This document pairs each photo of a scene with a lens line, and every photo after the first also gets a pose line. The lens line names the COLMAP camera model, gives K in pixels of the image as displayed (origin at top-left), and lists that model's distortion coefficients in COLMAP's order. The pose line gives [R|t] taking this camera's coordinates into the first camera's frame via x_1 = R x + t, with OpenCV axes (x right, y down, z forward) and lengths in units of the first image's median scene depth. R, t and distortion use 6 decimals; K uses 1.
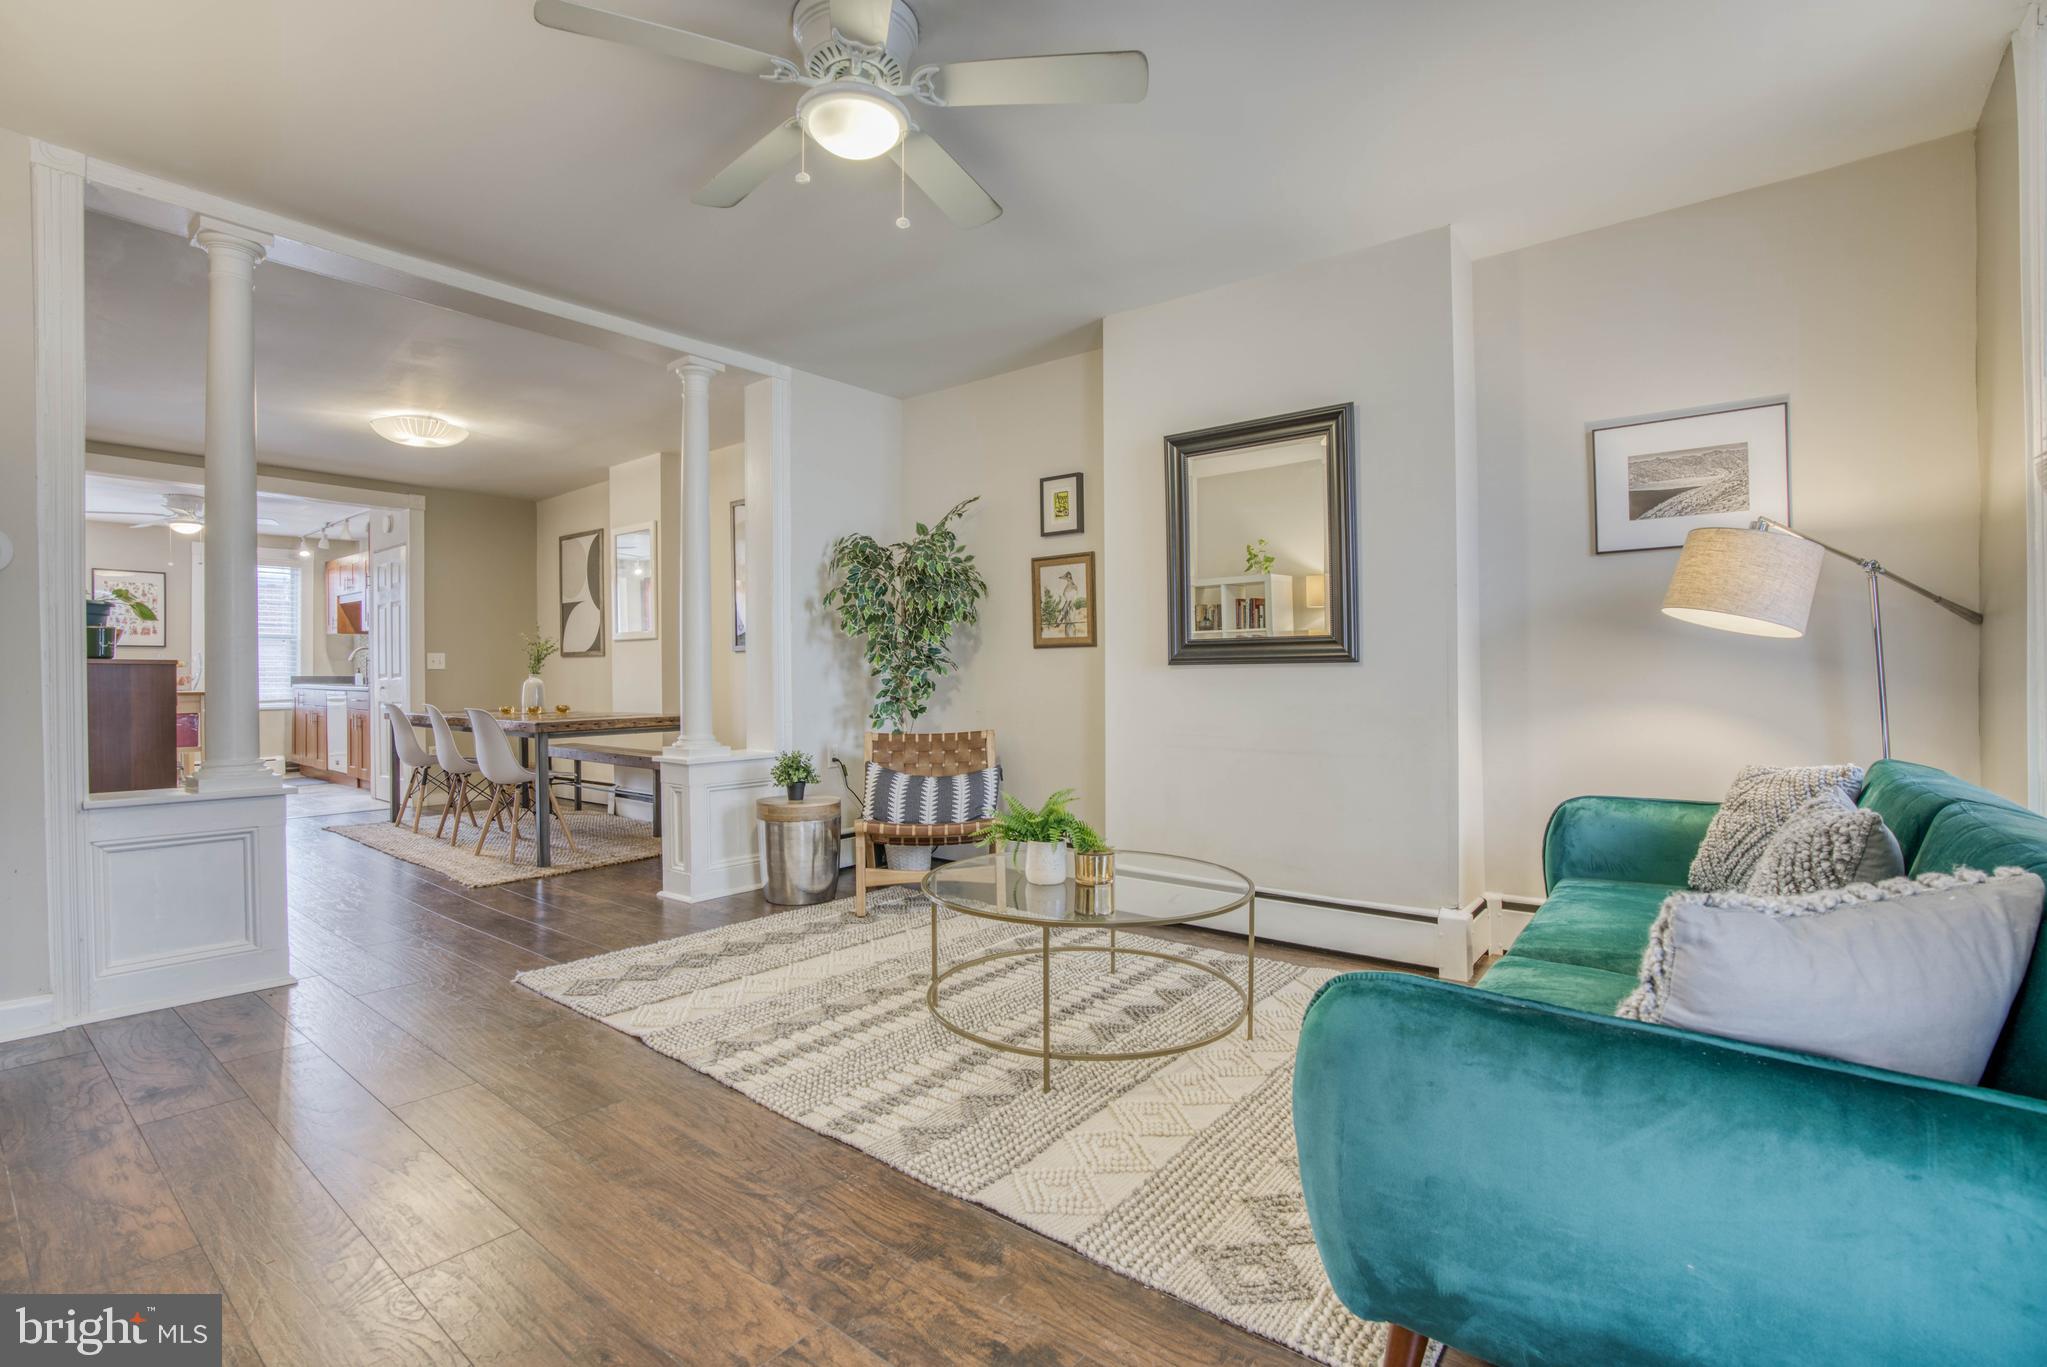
lens RADIAL K [[944.0, 0, 987.9], [0, 944.0, 672.2], [0, 0, 1]] dist [-0.061064, 0.023076]
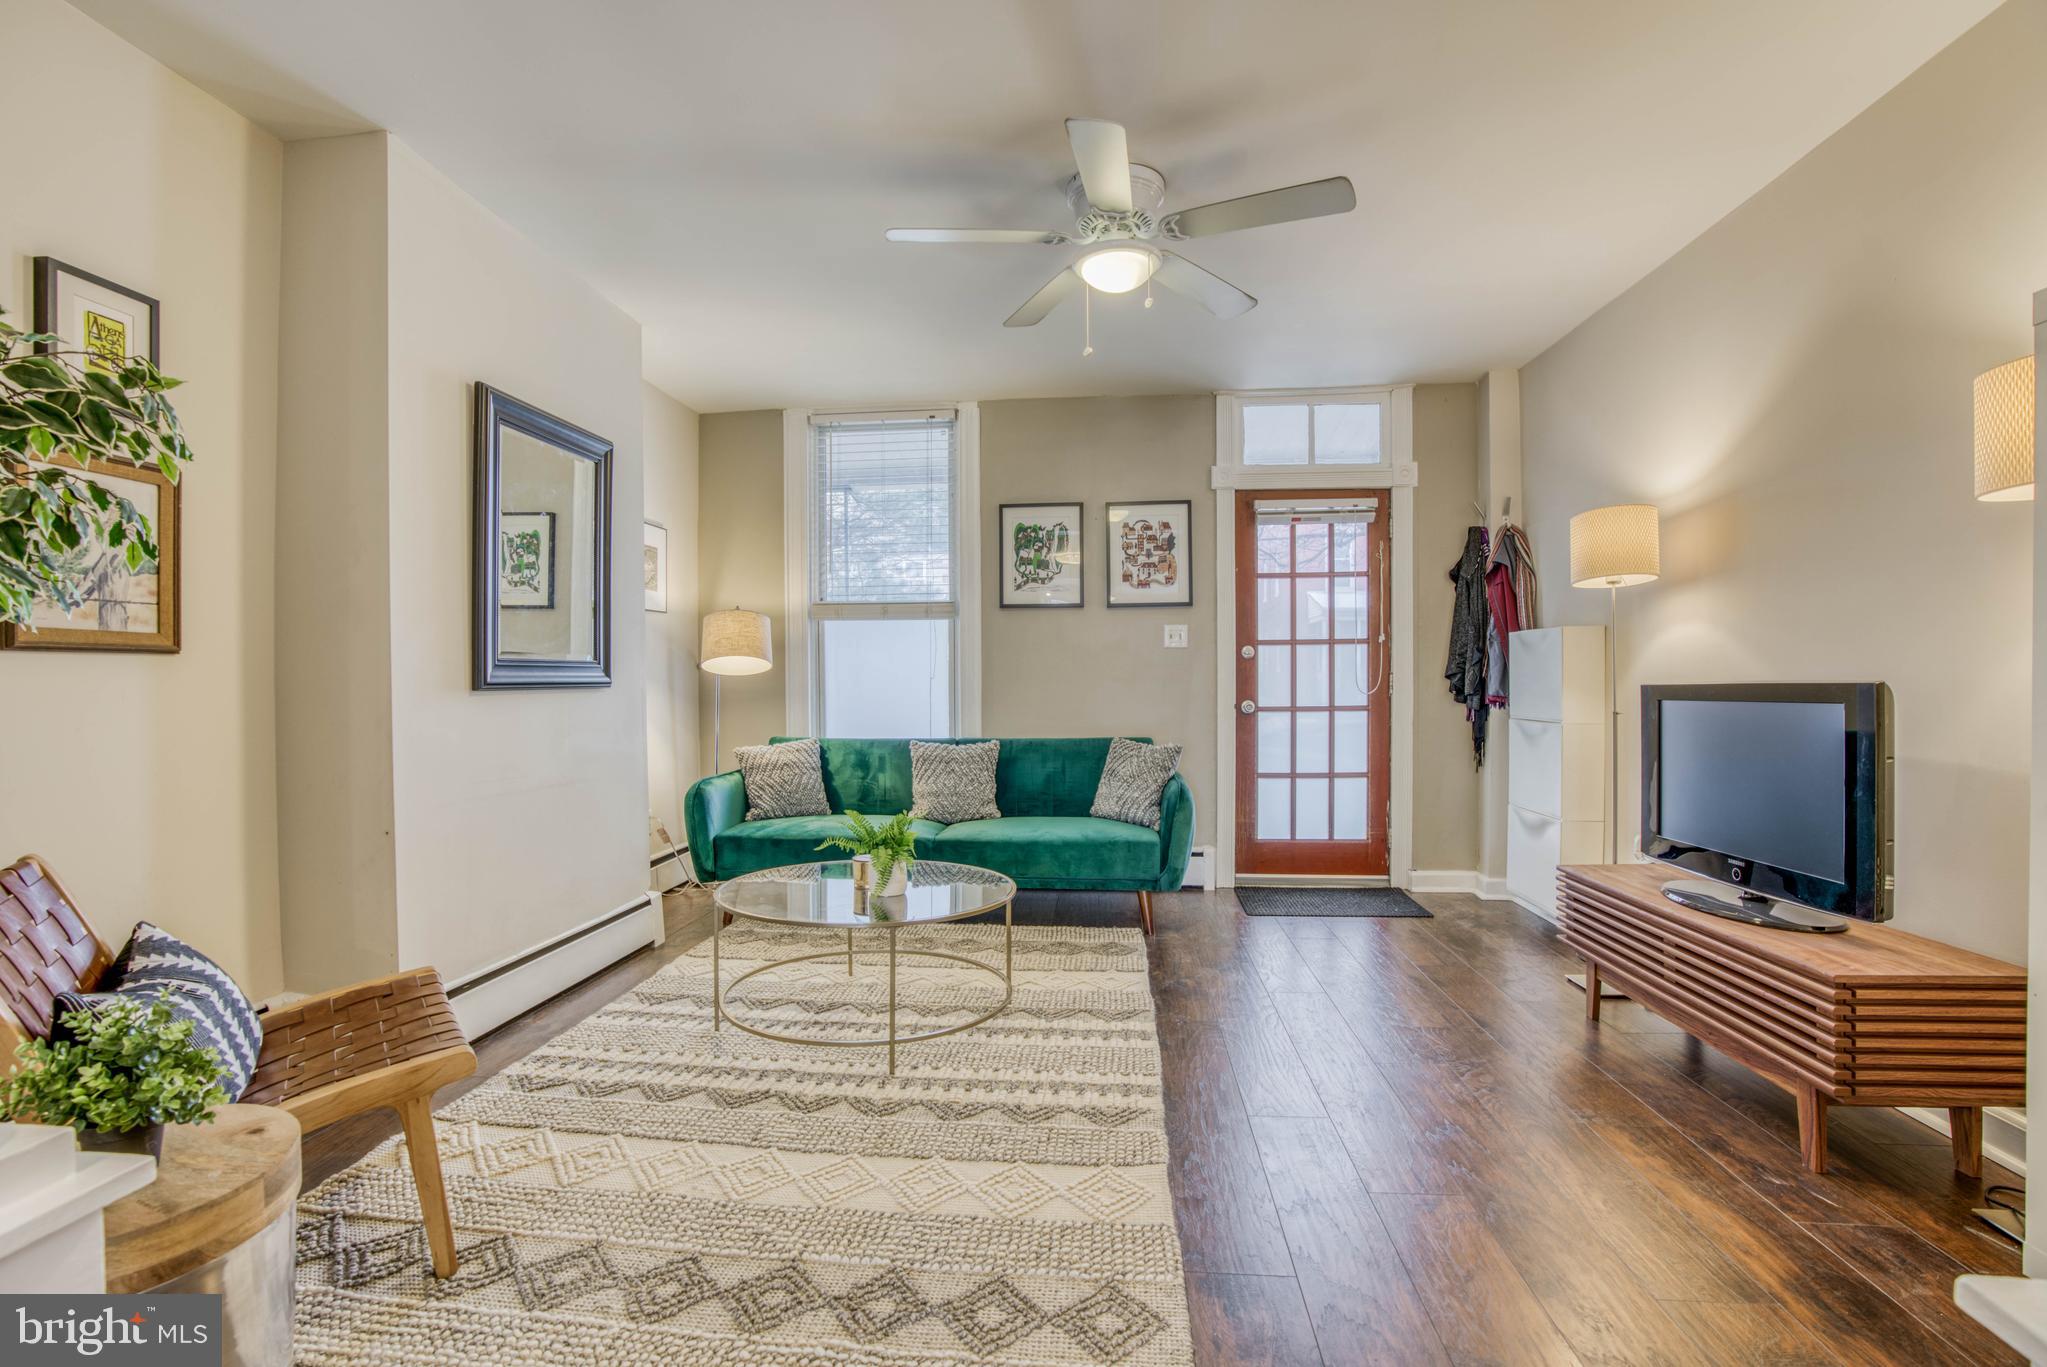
lens RADIAL K [[944.0, 0, 1015.8], [0, 944.0, 686.4], [0, 0, 1]] dist [-0.061064, 0.023076]
pose [[-0.550297, 0.005354, 0.834952, -0.668234], [0.008216, 0.999966, -0.000997, -0.006202], [-0.834929, 0.006311, -0.550322, 1.074262]]
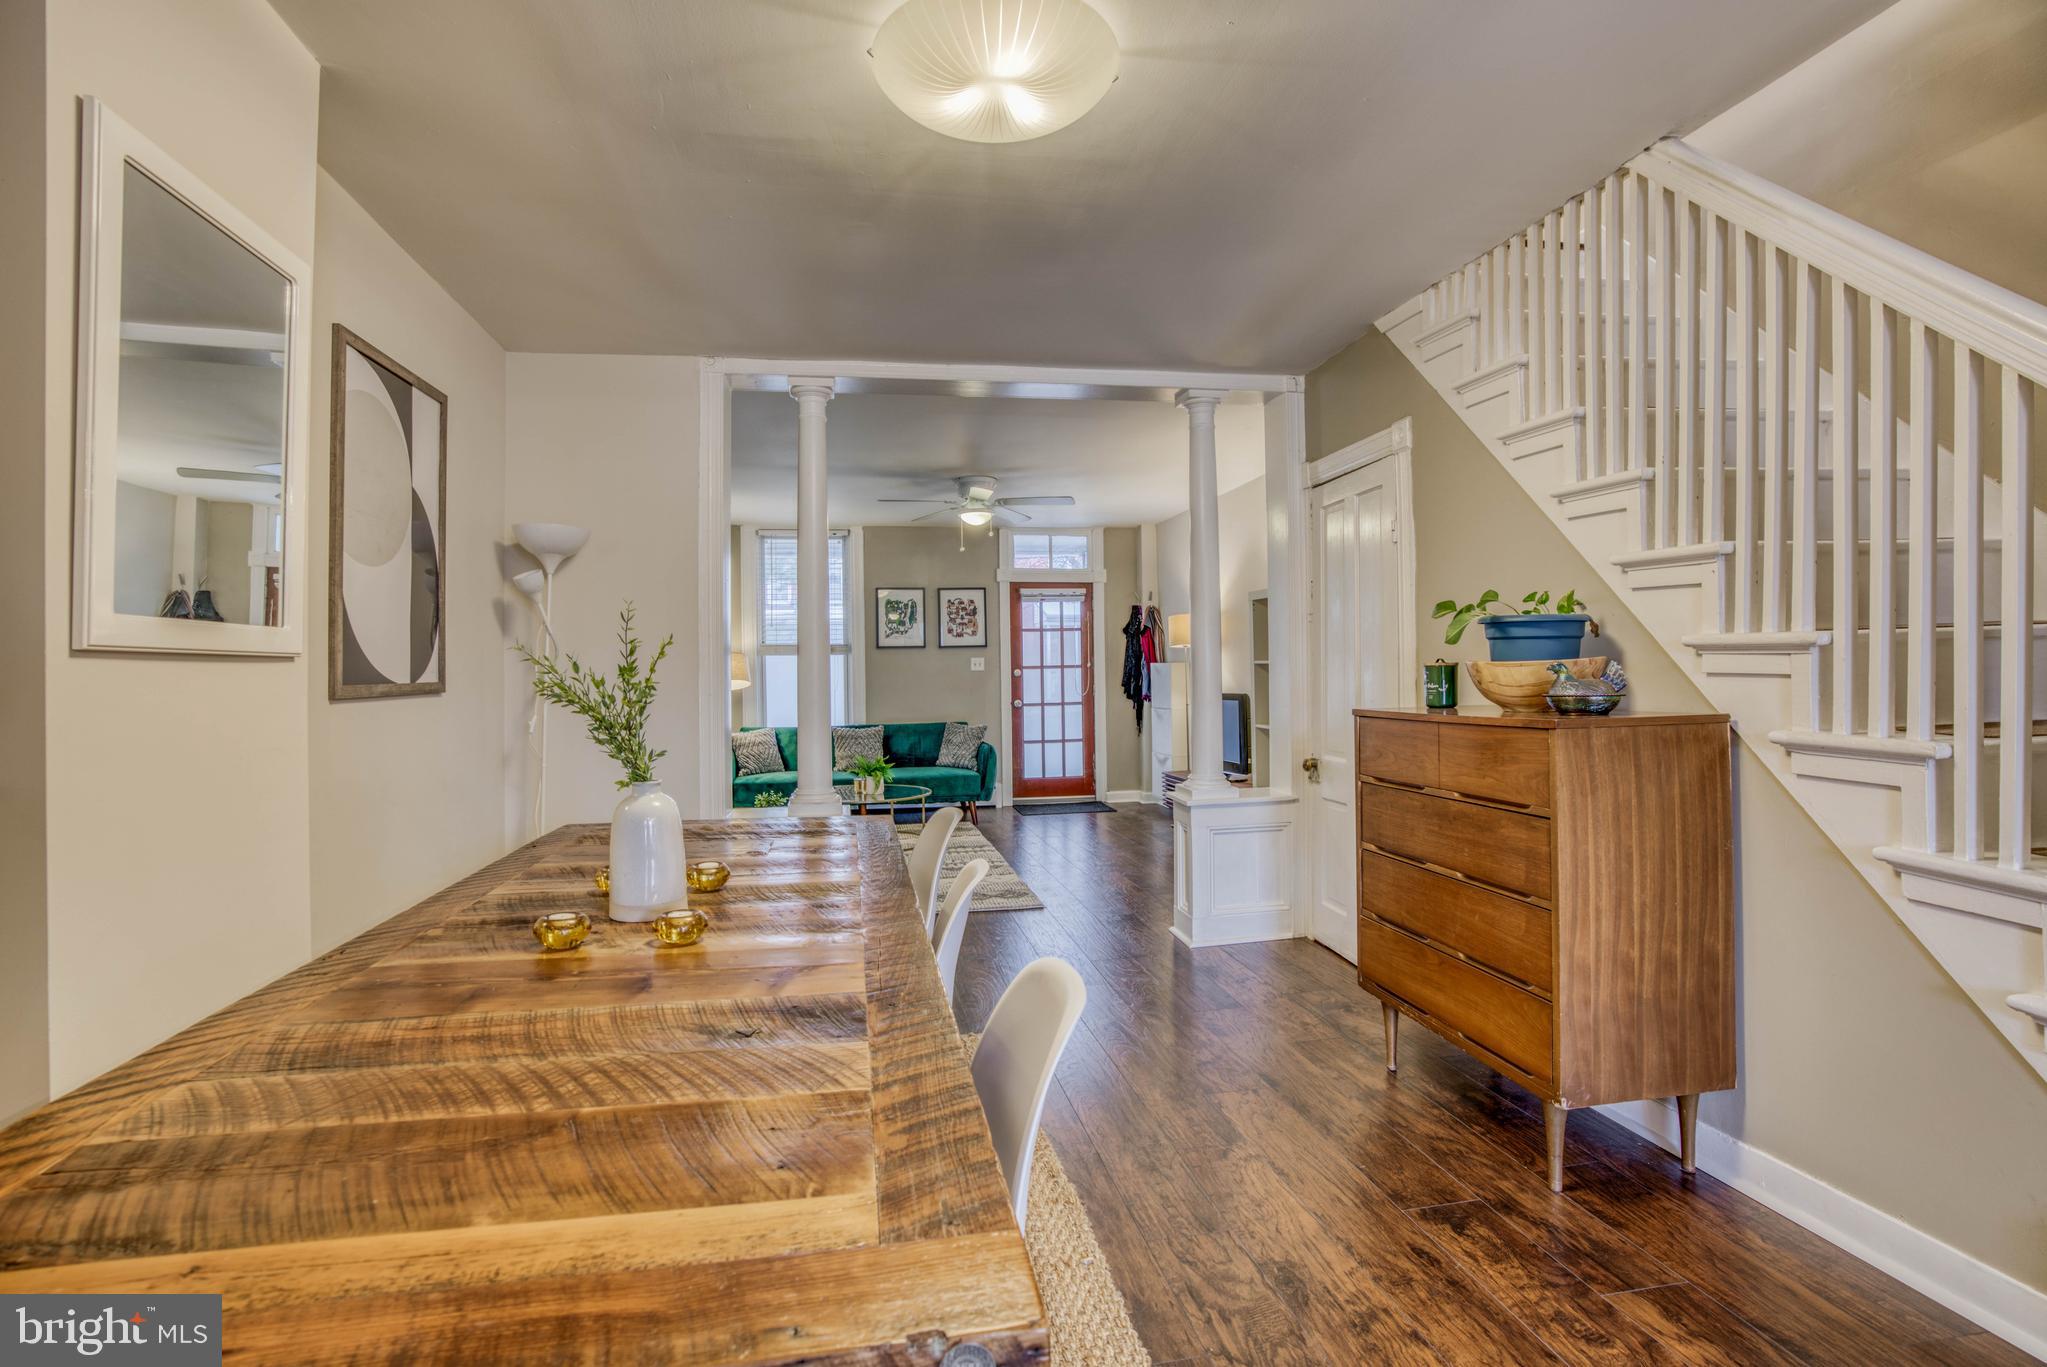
lens RADIAL K [[944.0, 0, 987.9], [0, 944.0, 646.1], [0, 0, 1]] dist [-0.061064, 0.023076]
pose [[-0.740642, 0.038762, 0.670781, -1.296827], [0.022164, 0.999201, -0.033268, -0.044262], [-0.671534, -0.009773, -0.740909, 1.901106]]
